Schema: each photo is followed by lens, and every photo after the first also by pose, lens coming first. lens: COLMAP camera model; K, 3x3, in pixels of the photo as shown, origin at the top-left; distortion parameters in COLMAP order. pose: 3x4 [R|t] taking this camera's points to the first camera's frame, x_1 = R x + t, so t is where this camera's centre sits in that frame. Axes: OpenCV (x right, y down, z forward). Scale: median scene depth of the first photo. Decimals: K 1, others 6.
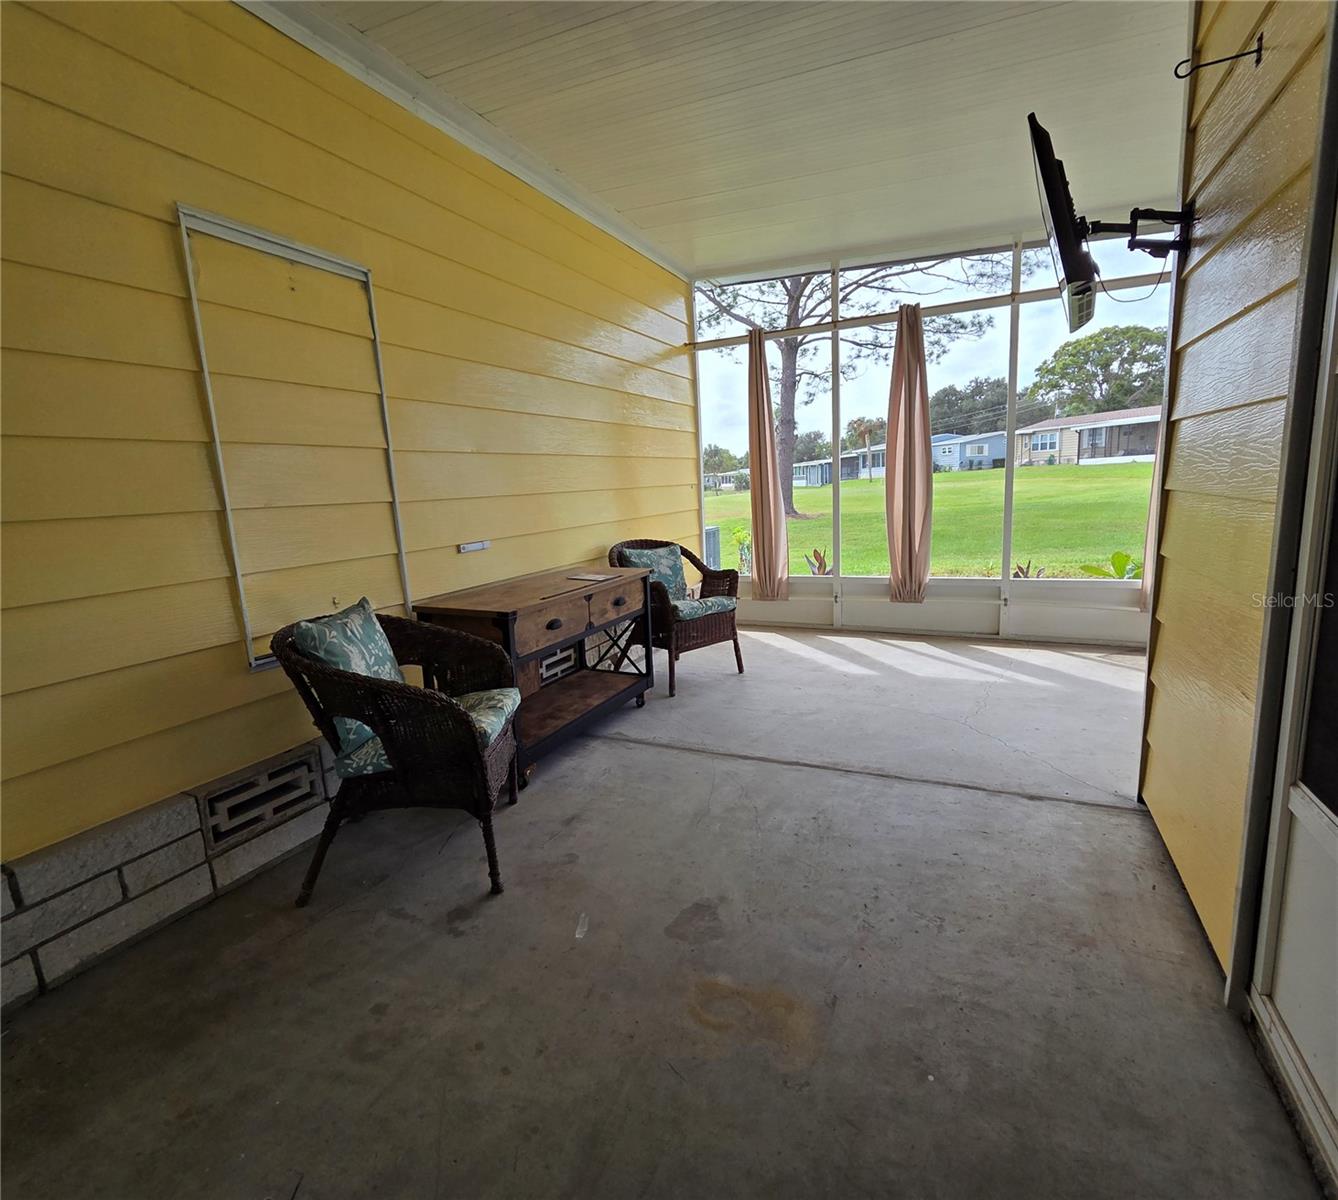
lens RADIAL K [[662.4, 0, 659.2], [0, 662.4, 590.2], [0, 0, 1]] dist [-0.001732, -0.000116]
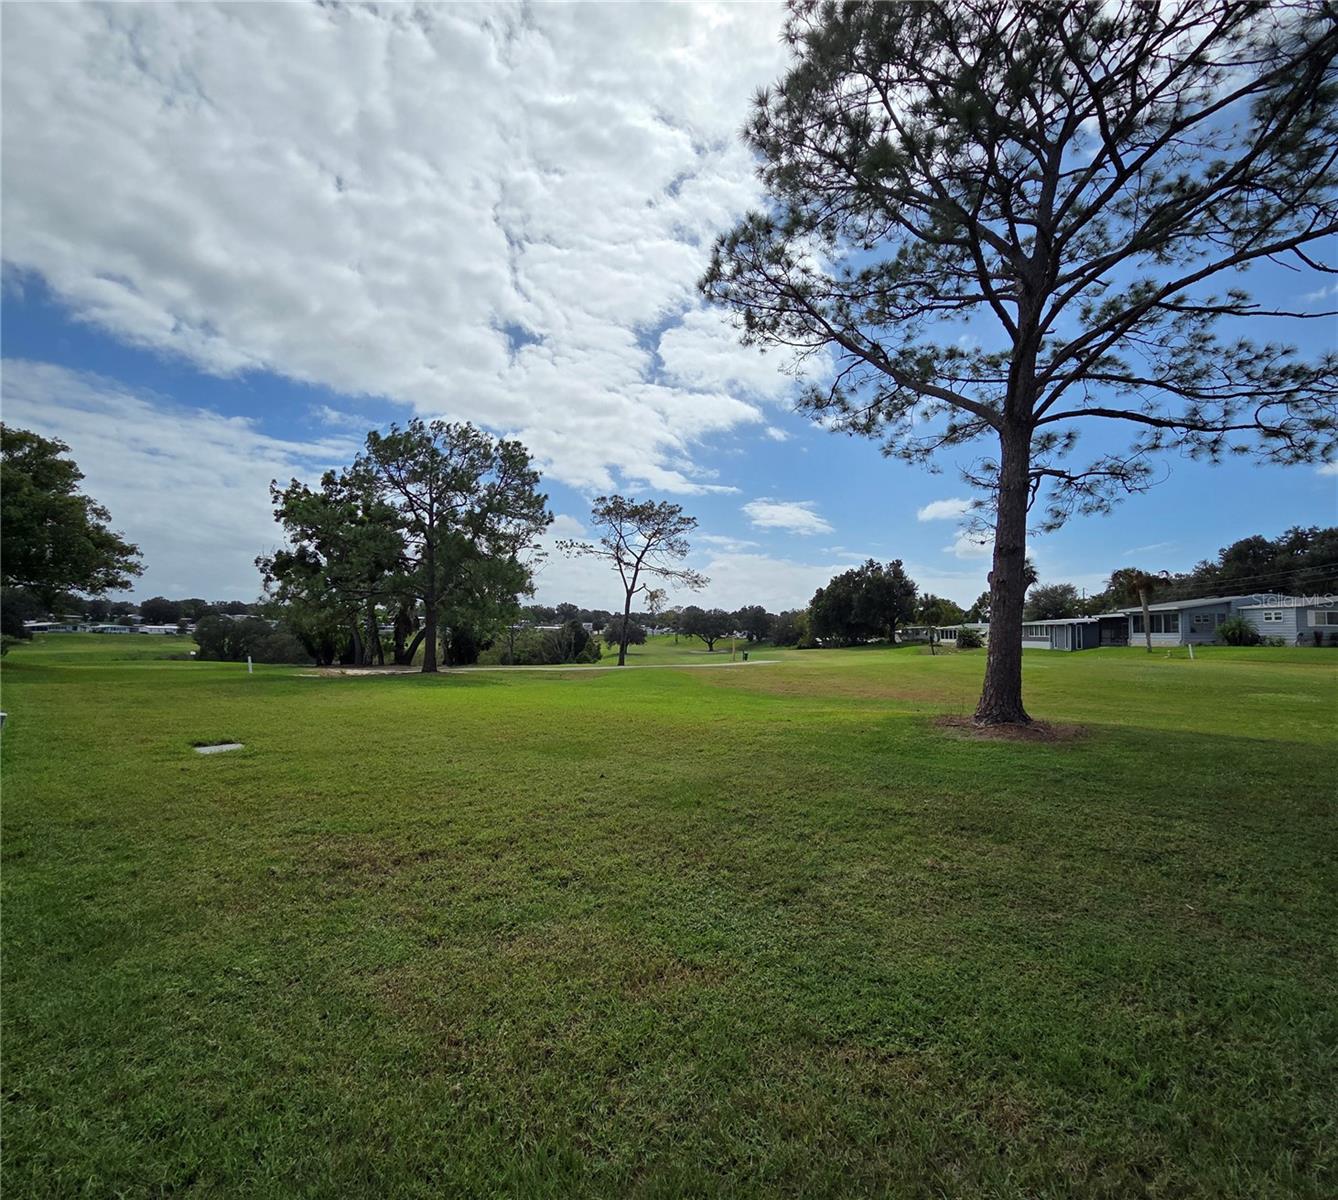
lens RADIAL K [[662.4, 0, 659.2], [0, 662.4, 590.2], [0, 0, 1]] dist [-0.001732, -0.000116]
pose [[0.947779, 0.045401, -0.315679, 0.029765], [-0.110860, 0.974991, -0.192618, -0.027911], [0.299039, 0.217556, 0.929110, 0.133149]]
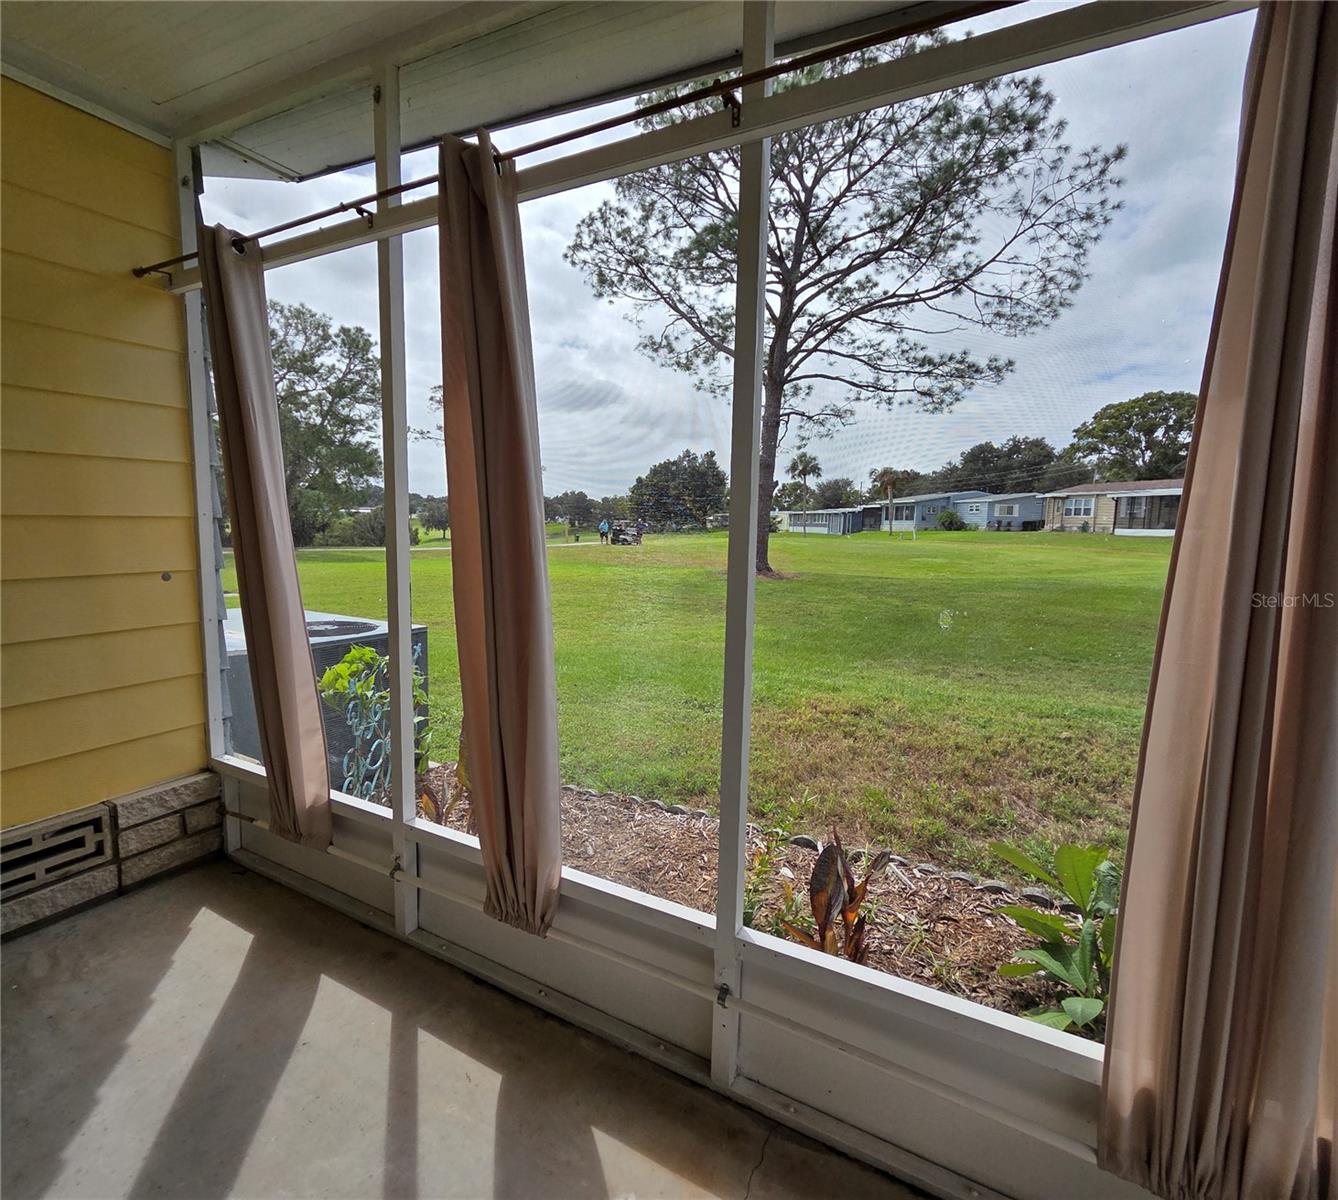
lens RADIAL K [[662.4, 0, 659.2], [0, 662.4, 590.2], [0, 0, 1]] dist [-0.001732, -0.000116]
pose [[0.996133, 0.077934, -0.040568, 0.032501], [-0.079889, 0.995598, -0.049020, -0.011797], [0.036569, 0.052072, 0.997974, 0.041590]]
